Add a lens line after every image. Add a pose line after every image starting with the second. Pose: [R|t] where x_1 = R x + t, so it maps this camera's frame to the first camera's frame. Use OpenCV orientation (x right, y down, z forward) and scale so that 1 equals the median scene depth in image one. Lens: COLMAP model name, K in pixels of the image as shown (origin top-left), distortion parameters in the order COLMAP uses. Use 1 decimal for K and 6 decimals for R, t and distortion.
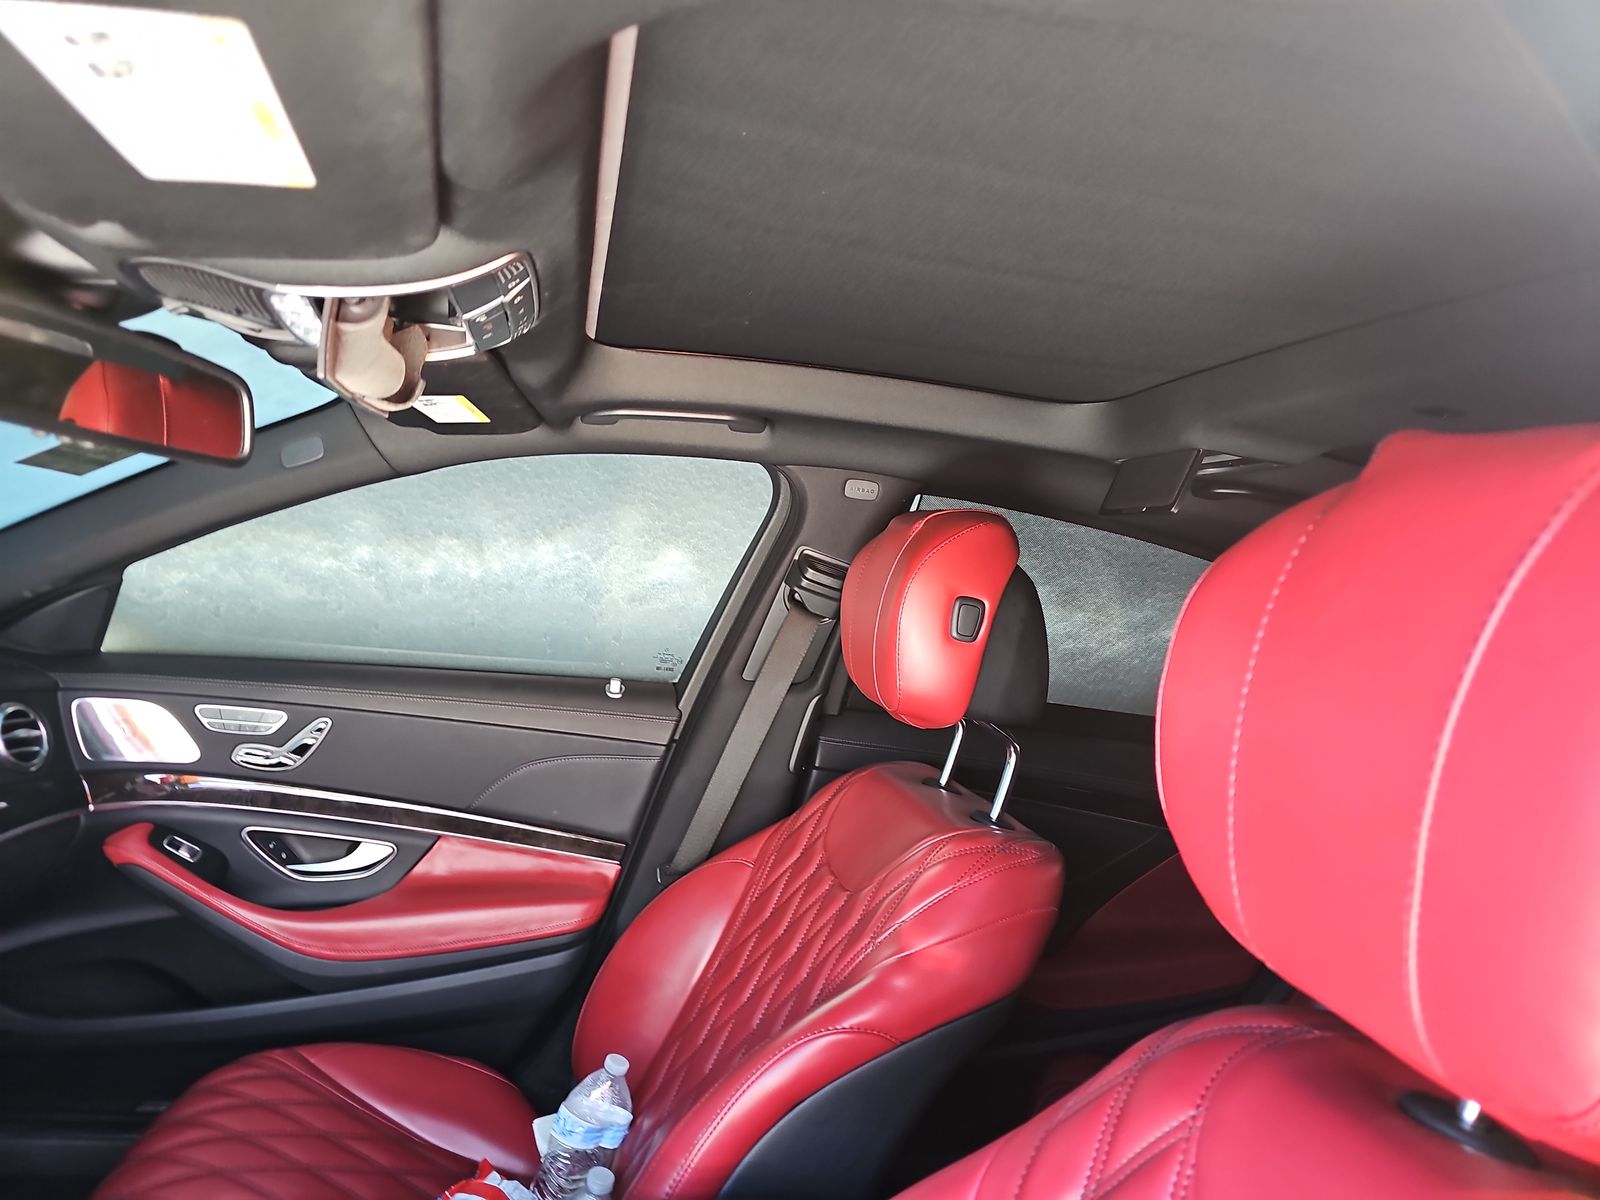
lens RADIAL K [[1060.5, 0, 819.2], [0, 1060.5, 564.3], [0, 0, 1]] dist [0.054650, -0.038867]
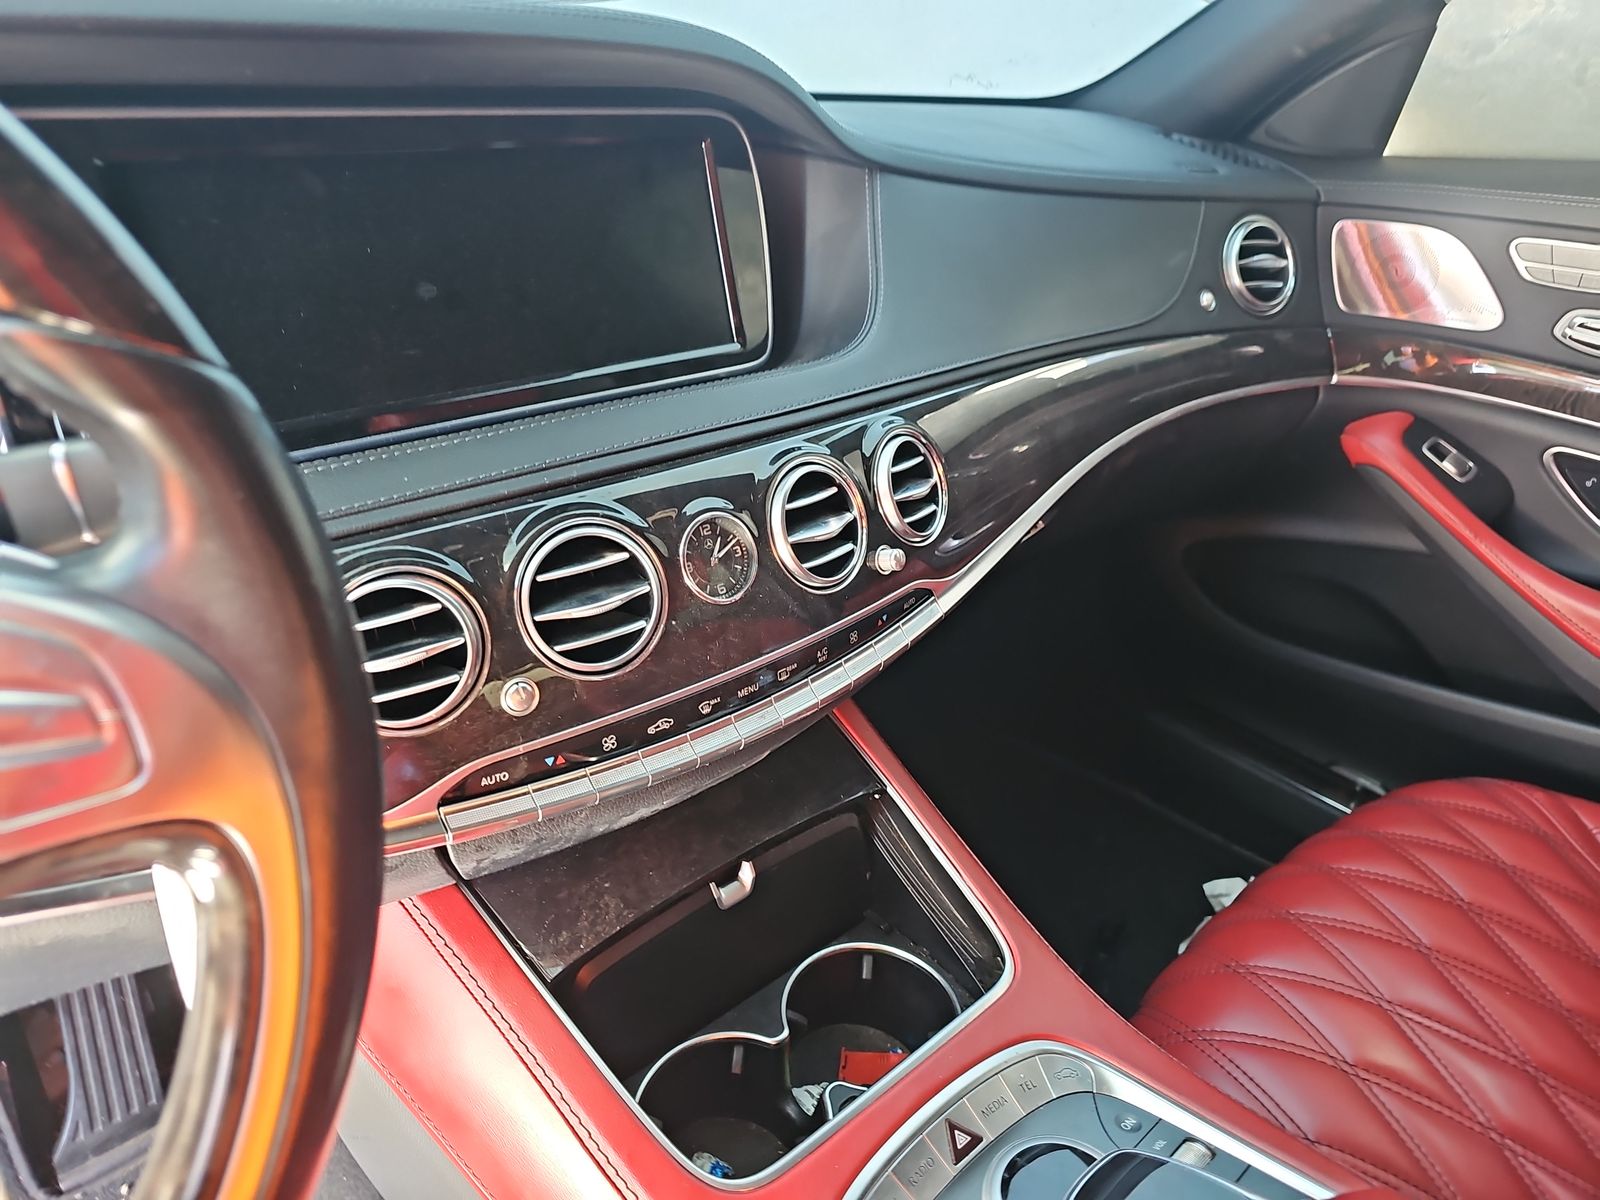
lens RADIAL K [[1060.5, 0, 783.2], [0, 1060.5, 579.0], [0, 0, 1]] dist [0.054650, -0.038867]
pose [[0.467316, 0.297496, -0.832534, -0.201115], [0.031013, 0.935588, 0.351730, 0.083814], [0.883546, -0.190188, 0.427988, 0.327967]]
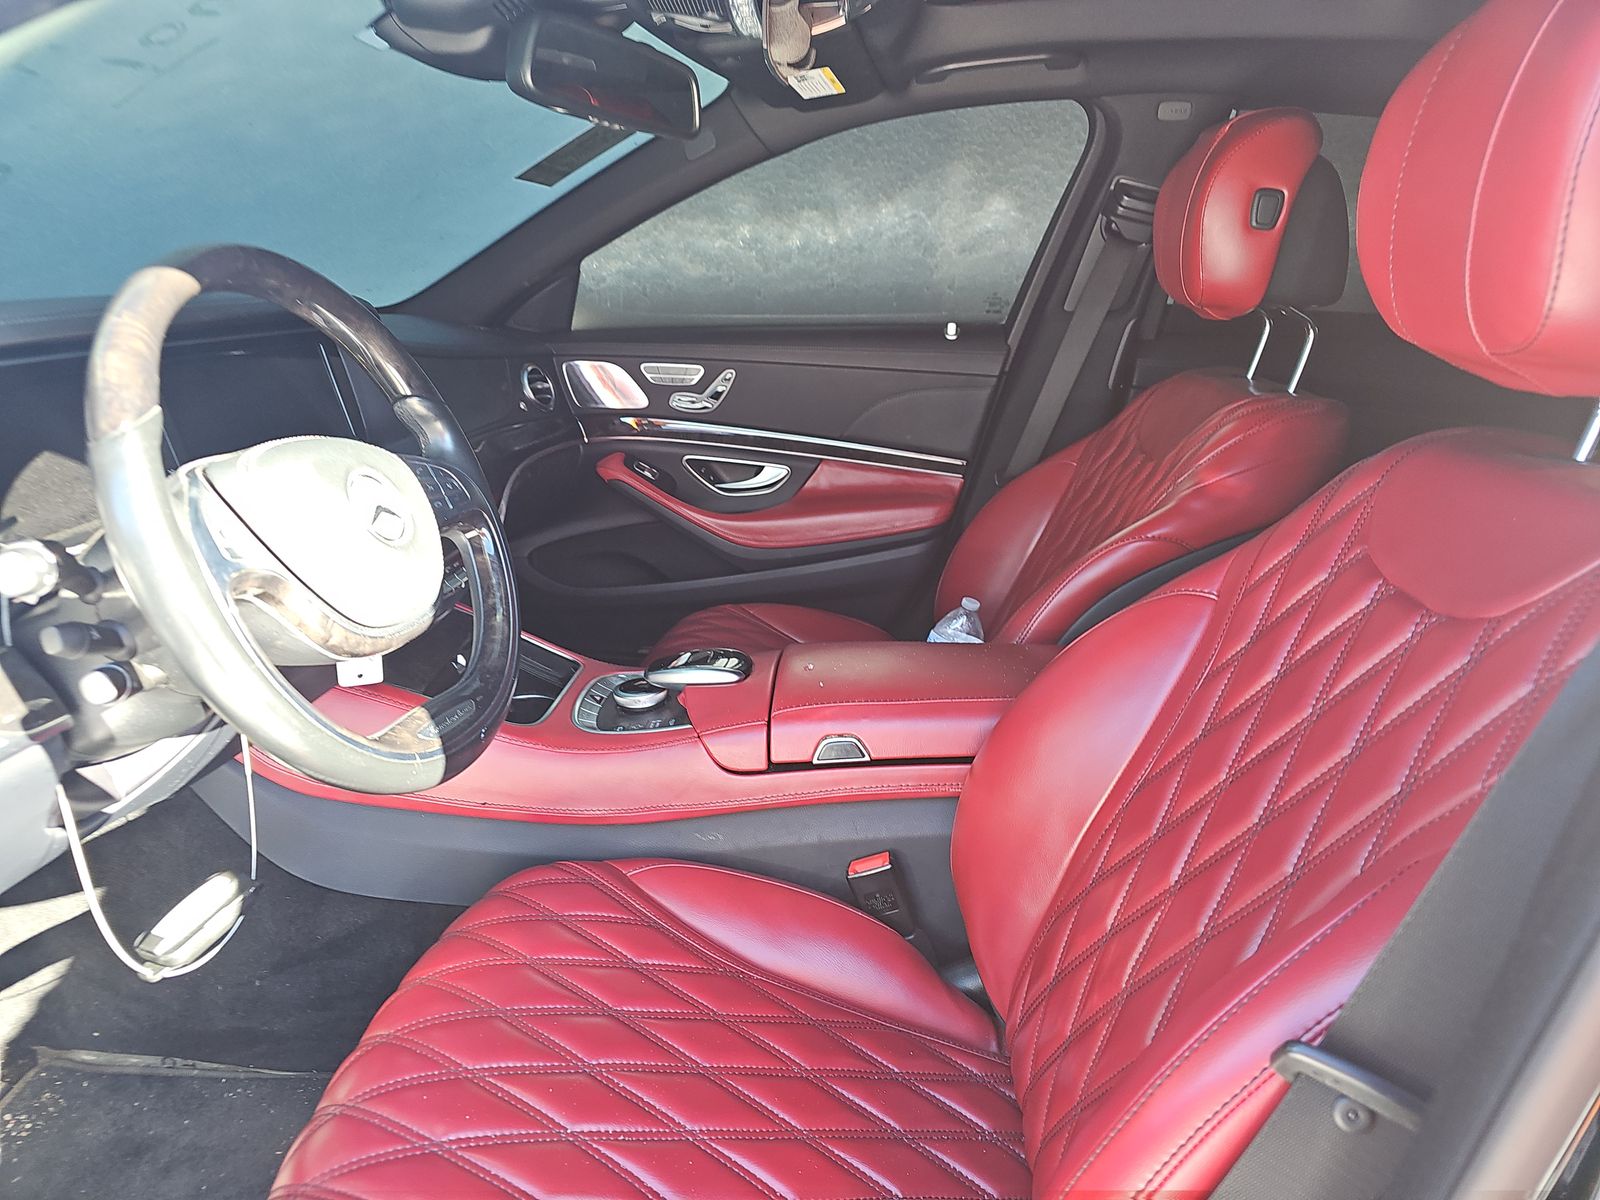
lens RADIAL K [[1060.5, 0, 779.8], [0, 1060.5, 559.9], [0, 0, 1]] dist [0.054650, -0.038867]
pose [[0.943321, -0.003722, -0.331860, 0.019602], [0.089964, 0.965367, 0.244896, 0.058450], [0.319455, -0.260871, 0.910986, -0.211781]]
